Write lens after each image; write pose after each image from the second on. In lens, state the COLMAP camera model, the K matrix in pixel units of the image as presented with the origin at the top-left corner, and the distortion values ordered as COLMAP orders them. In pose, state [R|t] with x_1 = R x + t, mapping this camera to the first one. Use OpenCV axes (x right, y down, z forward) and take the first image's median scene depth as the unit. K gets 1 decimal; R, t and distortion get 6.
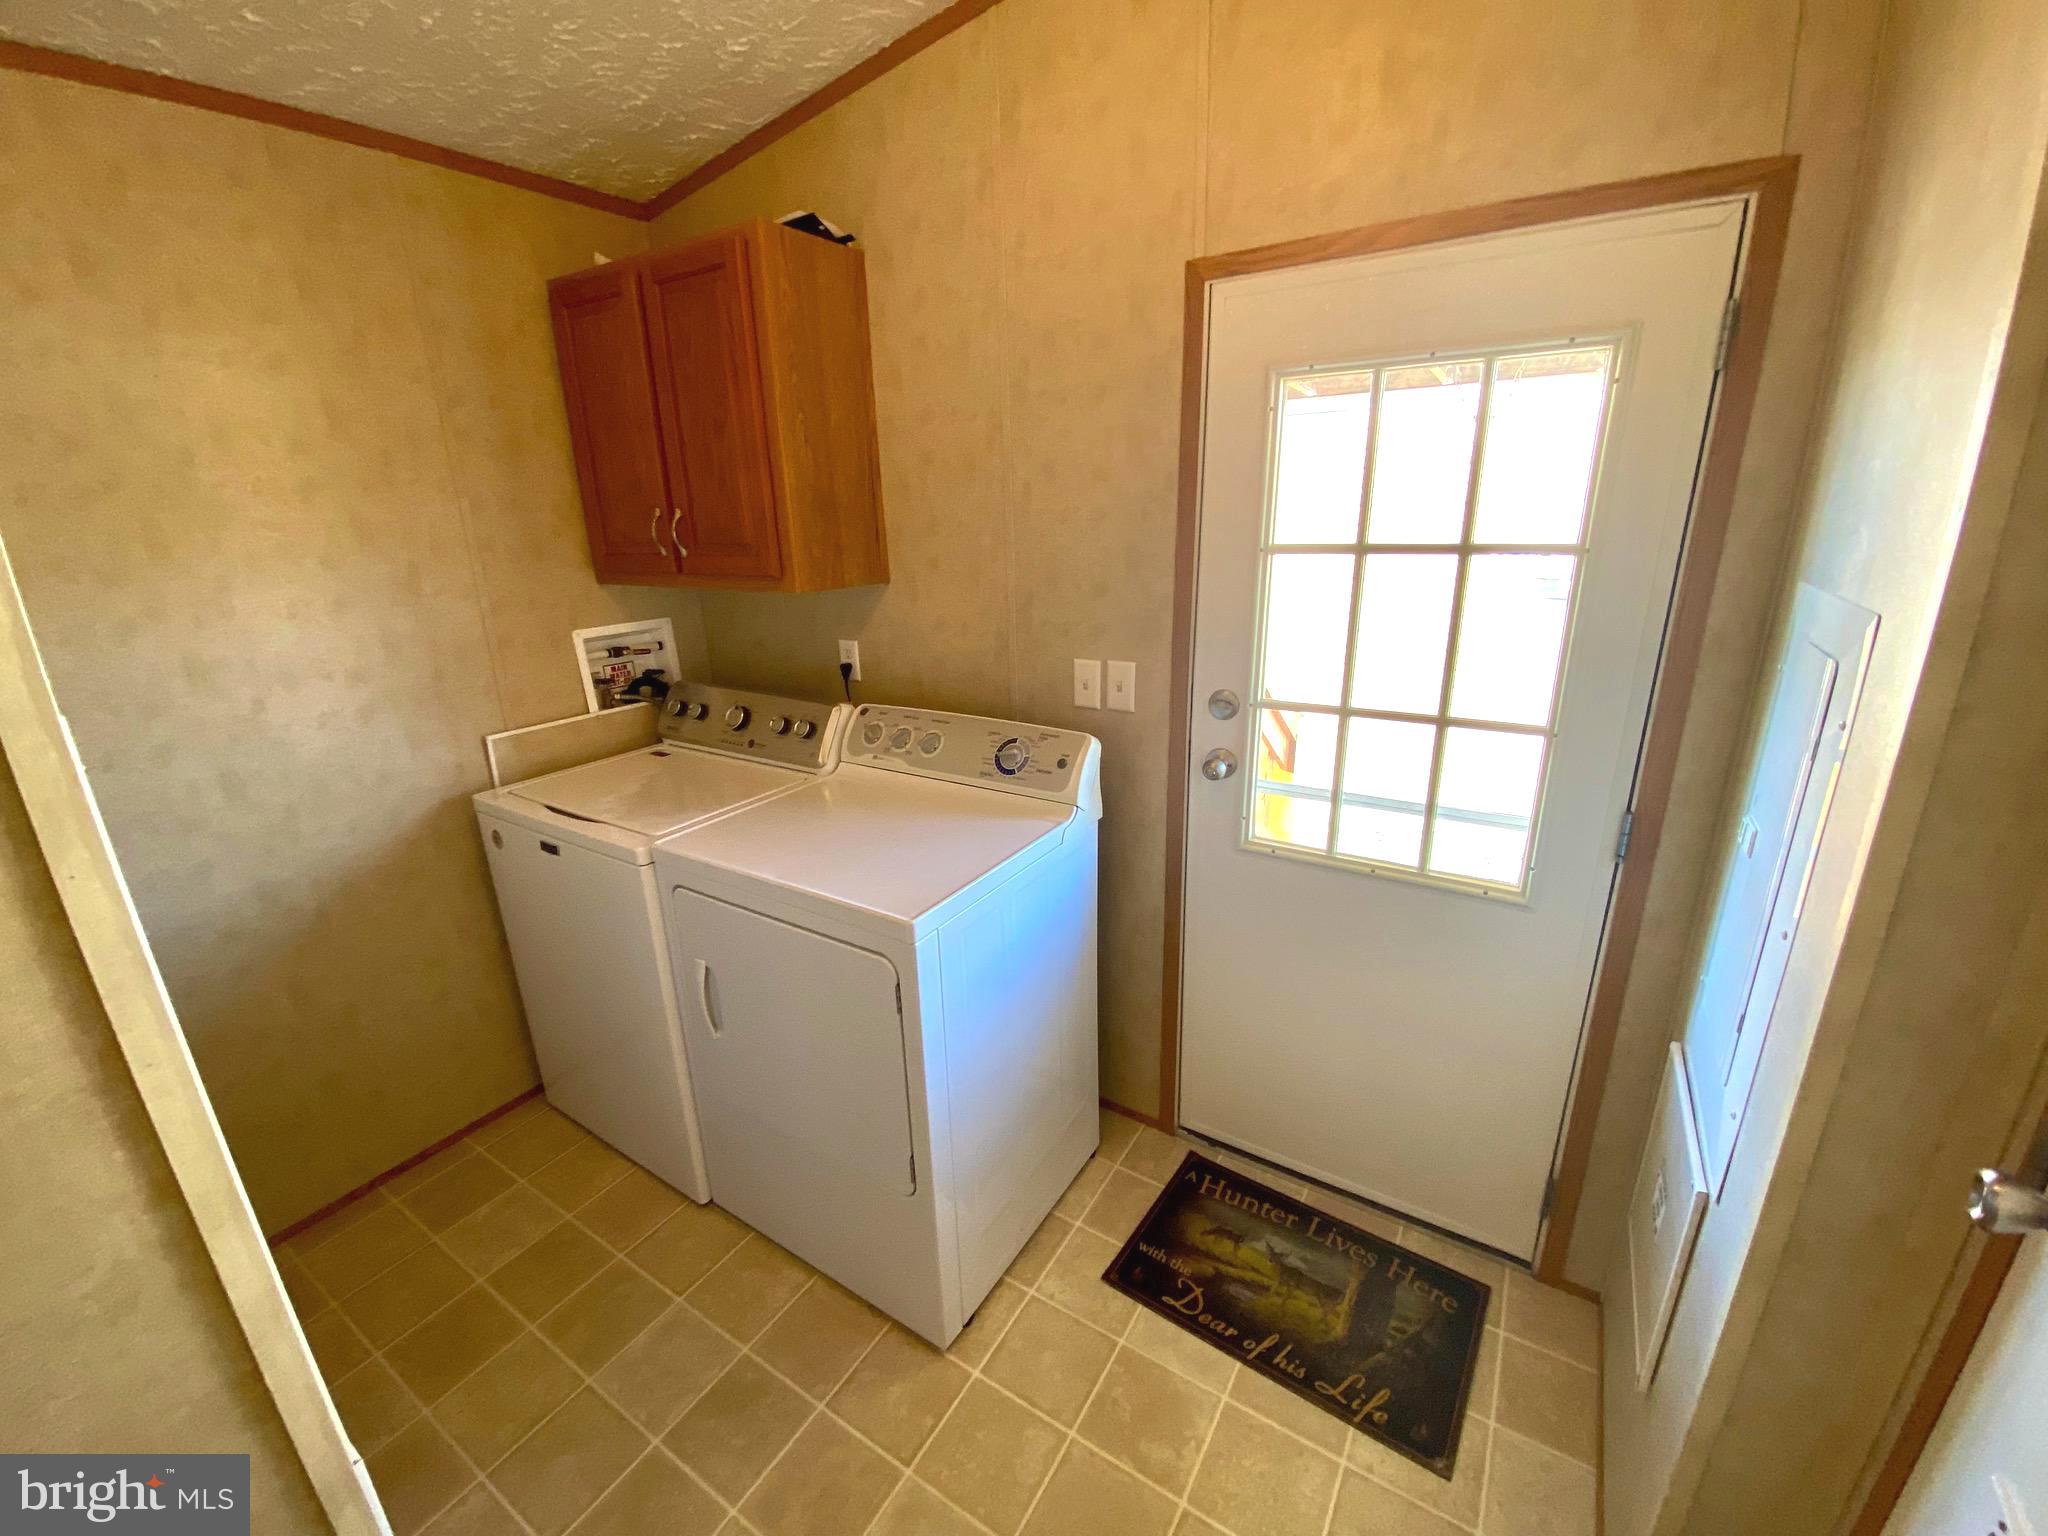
lens RADIAL K [[822.7, 0, 1019.4], [0, 822.7, 771.9], [0, 0, 1]] dist [0.012510, -0.015497]
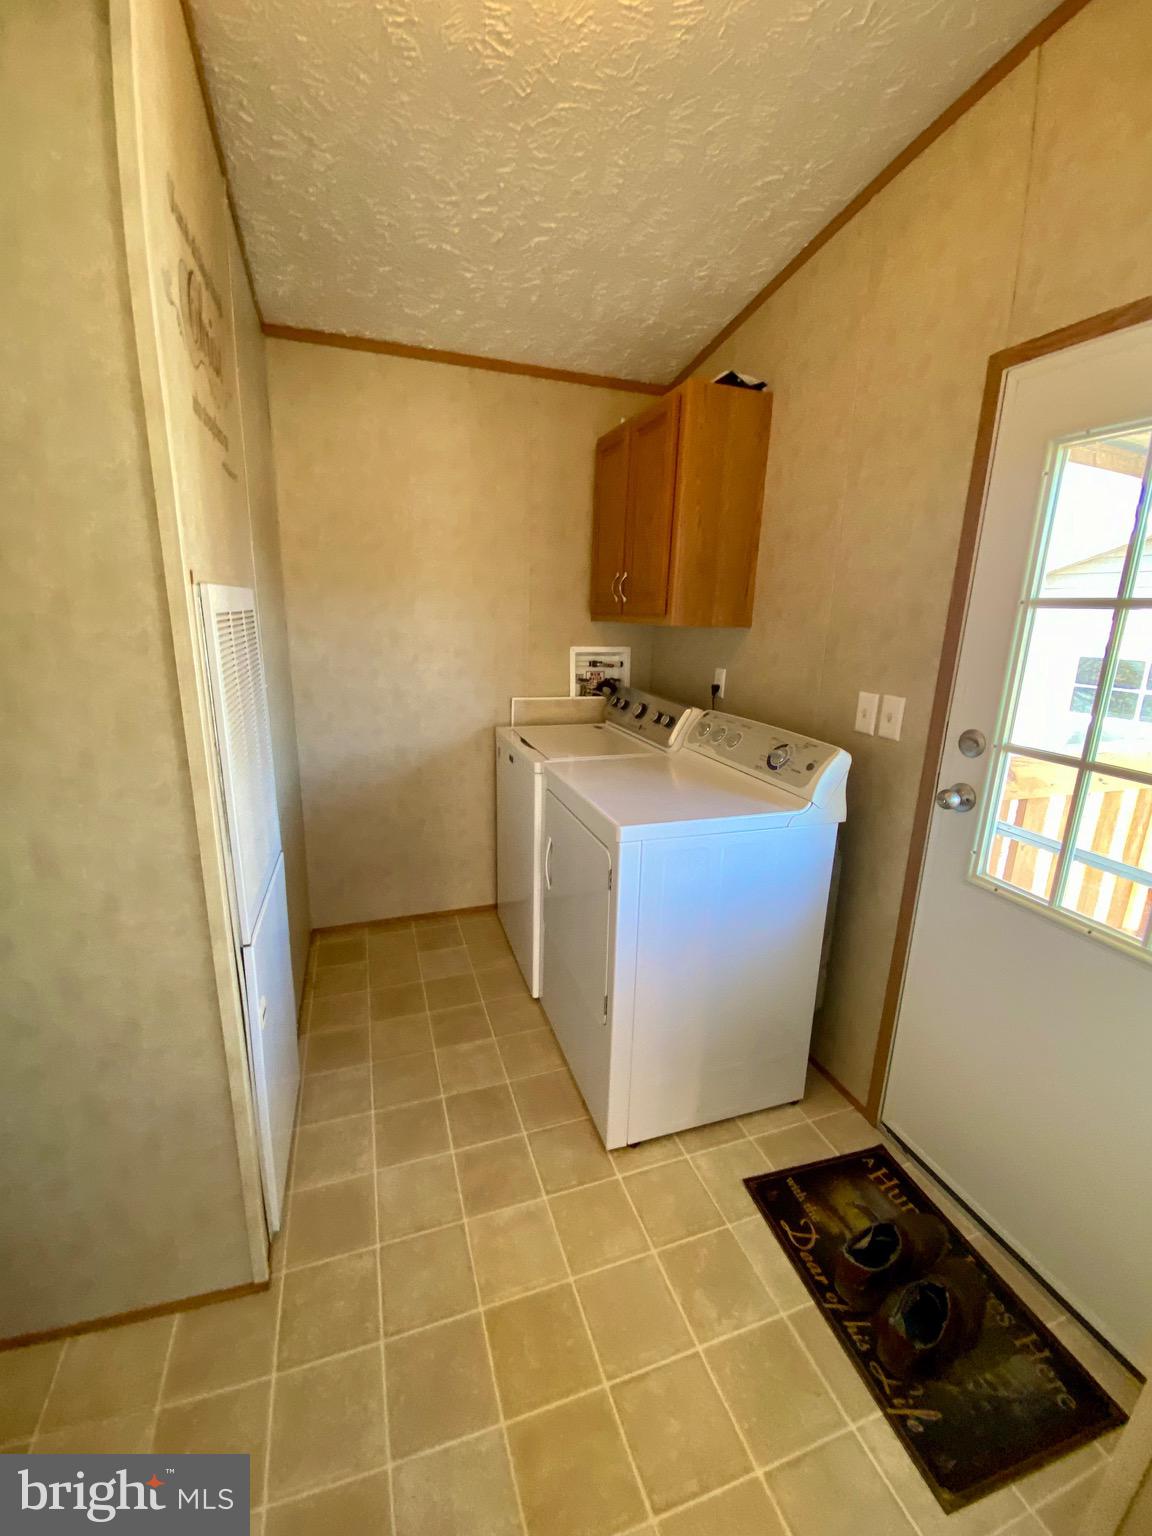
lens RADIAL K [[617.0, 0, 576.7], [0, 617.0, 767.8], [0, 0, 1]] dist [0.012510, -0.015497]
pose [[0.787400, 0.201277, -0.582656, 0.312683], [-0.236843, 0.971424, 0.015507, 0.059508], [0.569128, 0.125787, 0.812571, 0.030827]]
